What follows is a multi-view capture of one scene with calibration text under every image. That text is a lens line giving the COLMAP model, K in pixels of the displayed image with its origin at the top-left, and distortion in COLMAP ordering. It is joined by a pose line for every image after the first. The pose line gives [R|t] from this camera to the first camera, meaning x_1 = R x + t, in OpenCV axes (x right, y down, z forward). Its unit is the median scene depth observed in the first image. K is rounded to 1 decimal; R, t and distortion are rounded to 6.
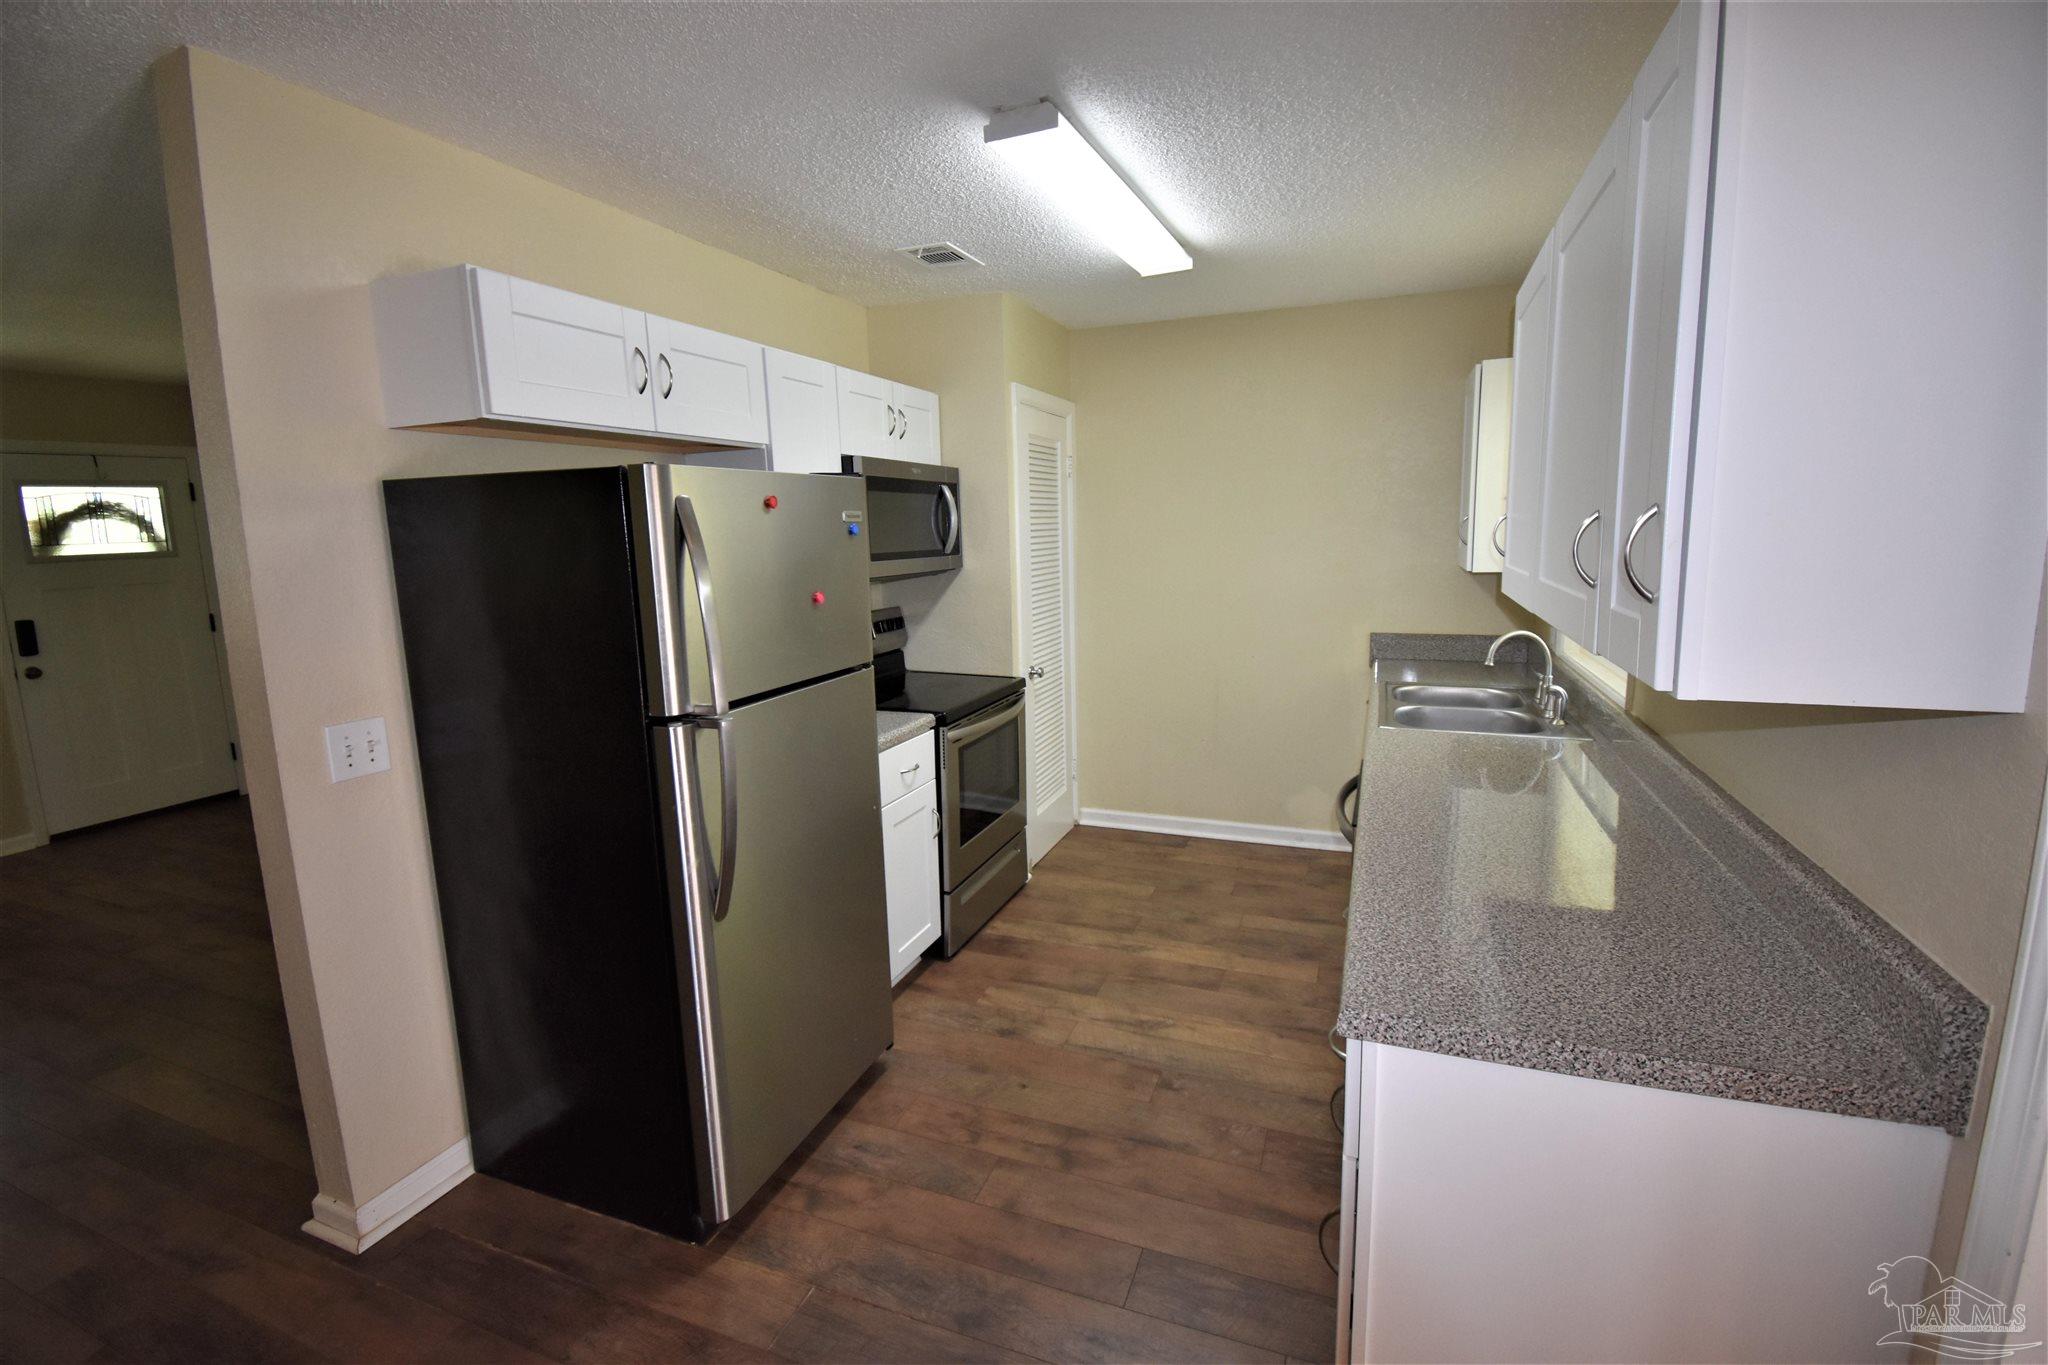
lens RADIAL K [[906.4, 0, 1032.9], [0, 906.4, 664.1], [0, 0, 1]] dist [0.017577, -0.024269]
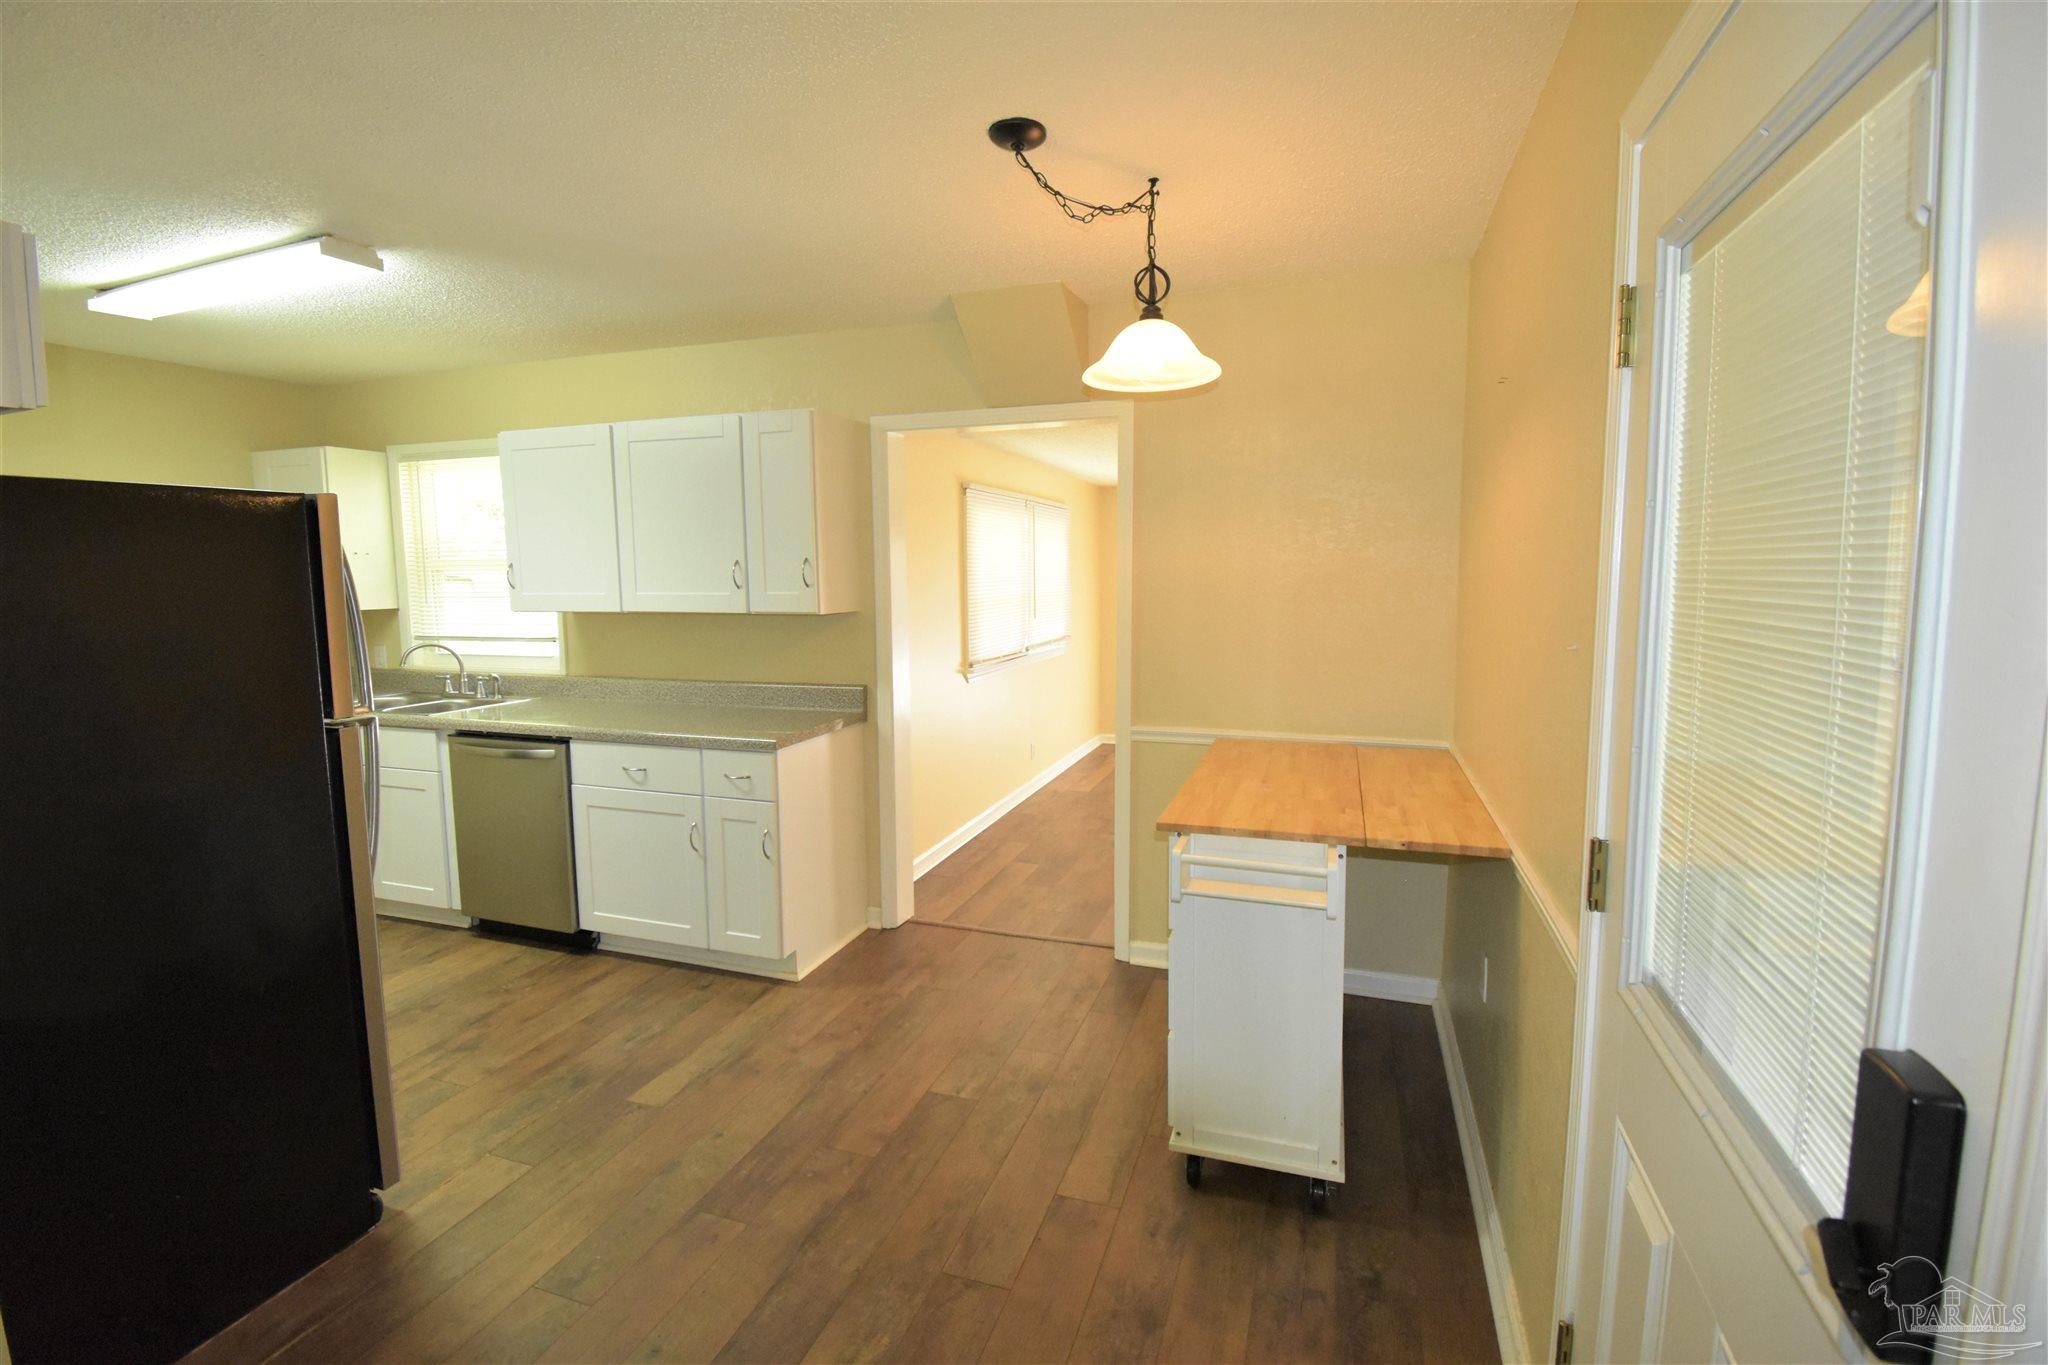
lens RADIAL K [[906.4, 0, 1032.9], [0, 906.4, 664.1], [0, 0, 1]] dist [0.017577, -0.024269]
pose [[-0.039696, -0.081945, 0.995846, -0.972902], [0.160217, 0.983214, 0.087292, 0.018459], [-0.986283, 0.163016, -0.025901, 0.116560]]
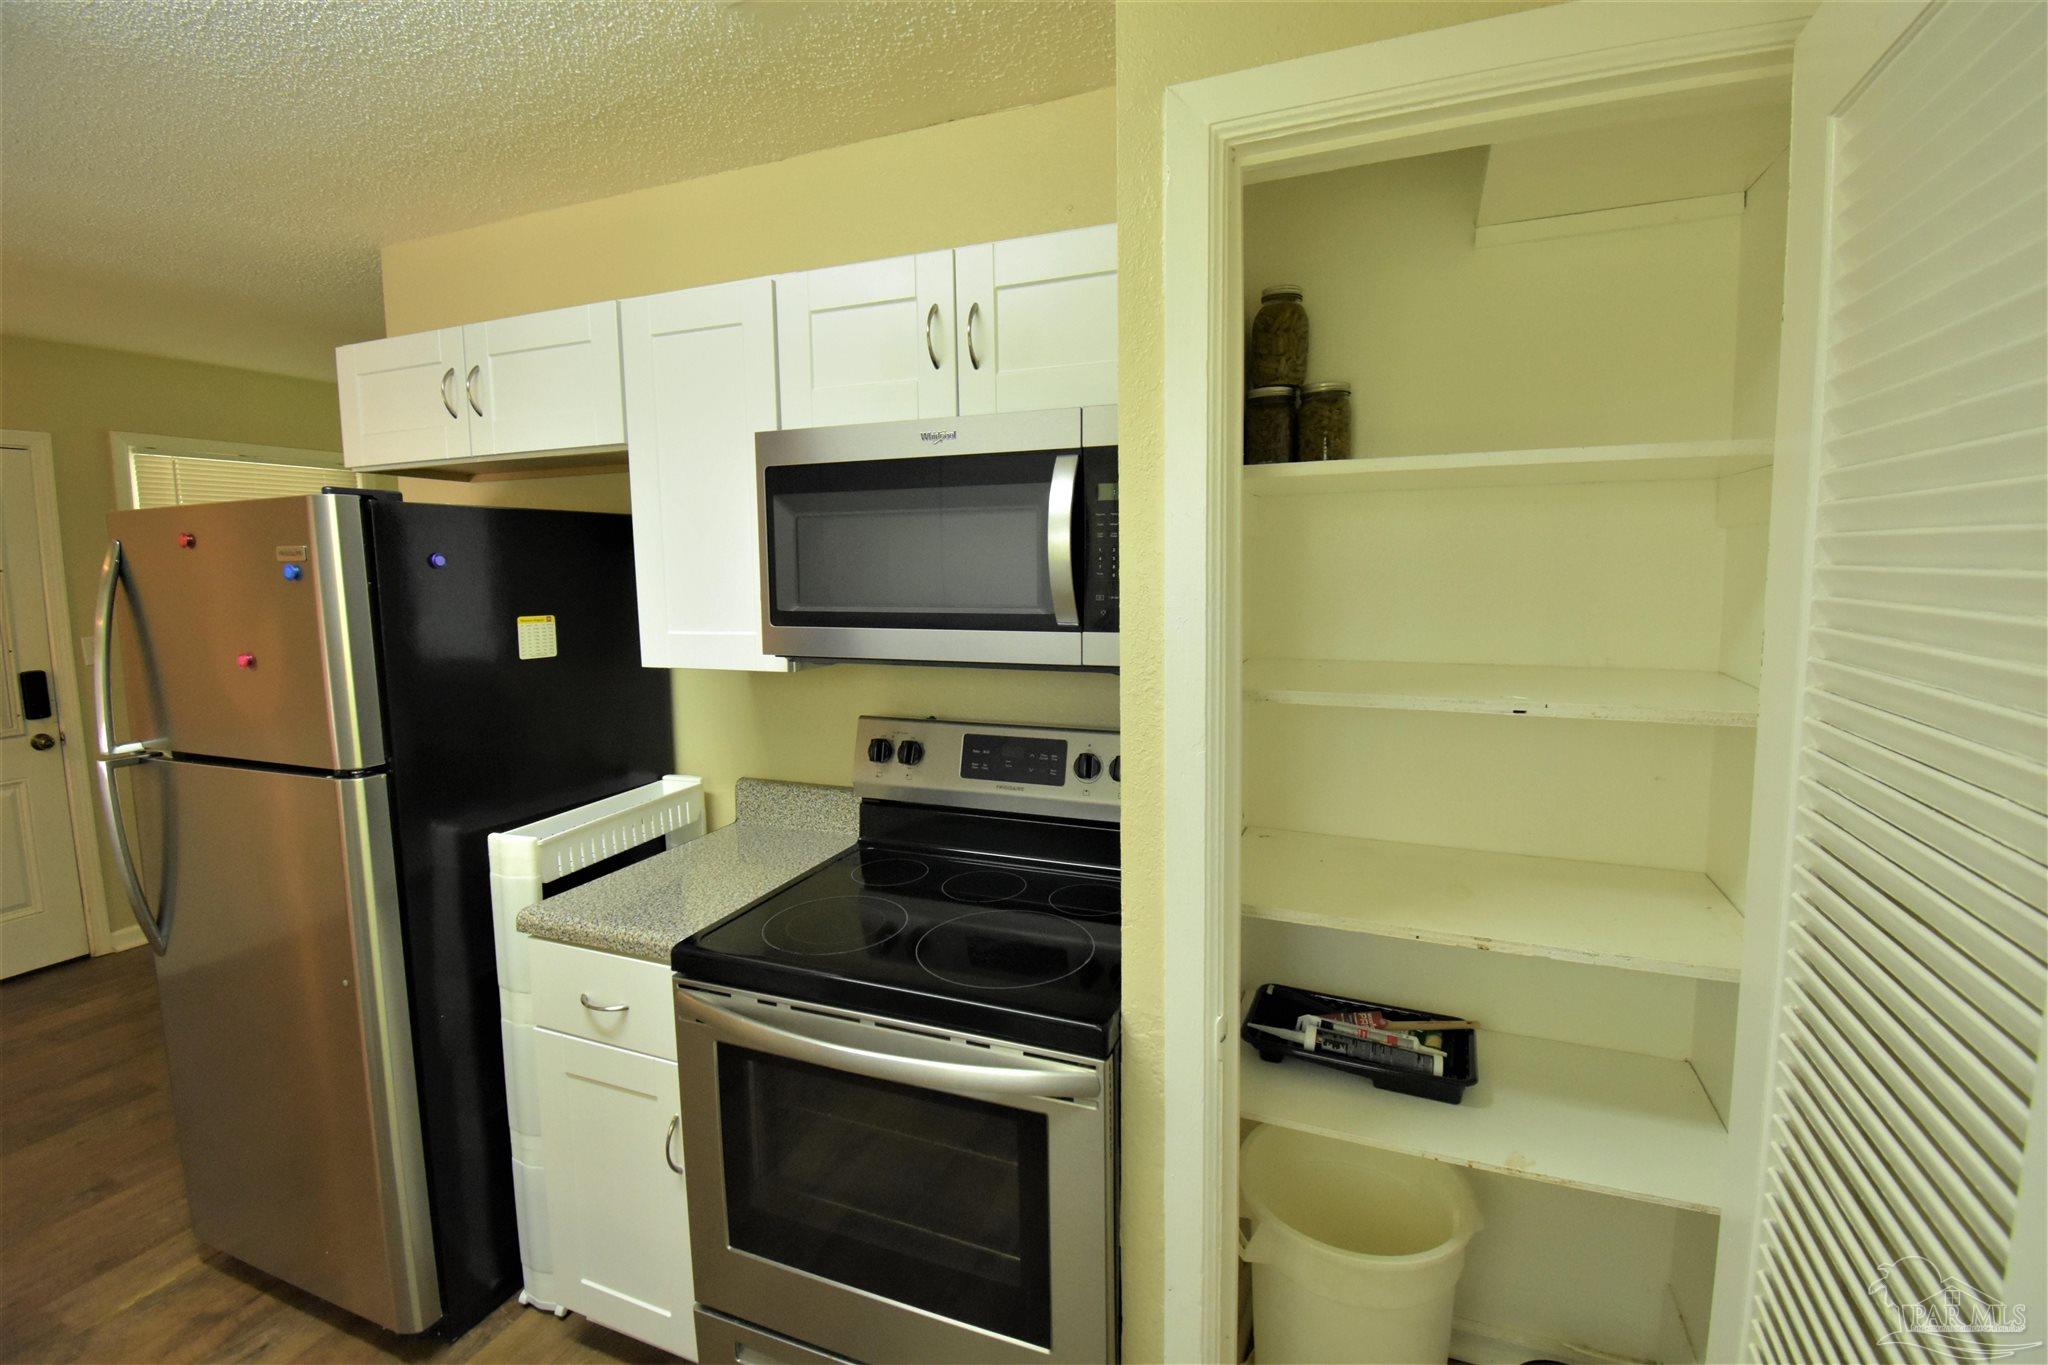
lens RADIAL K [[906.4, 0, 1032.9], [0, 906.4, 664.1], [0, 0, 1]] dist [0.017577, -0.024269]
pose [[-0.010138, 0.124677, -0.992146, 0.397162], [-0.139234, 0.982355, 0.124870, -0.197666], [0.990208, 0.139407, 0.007400, 1.272849]]
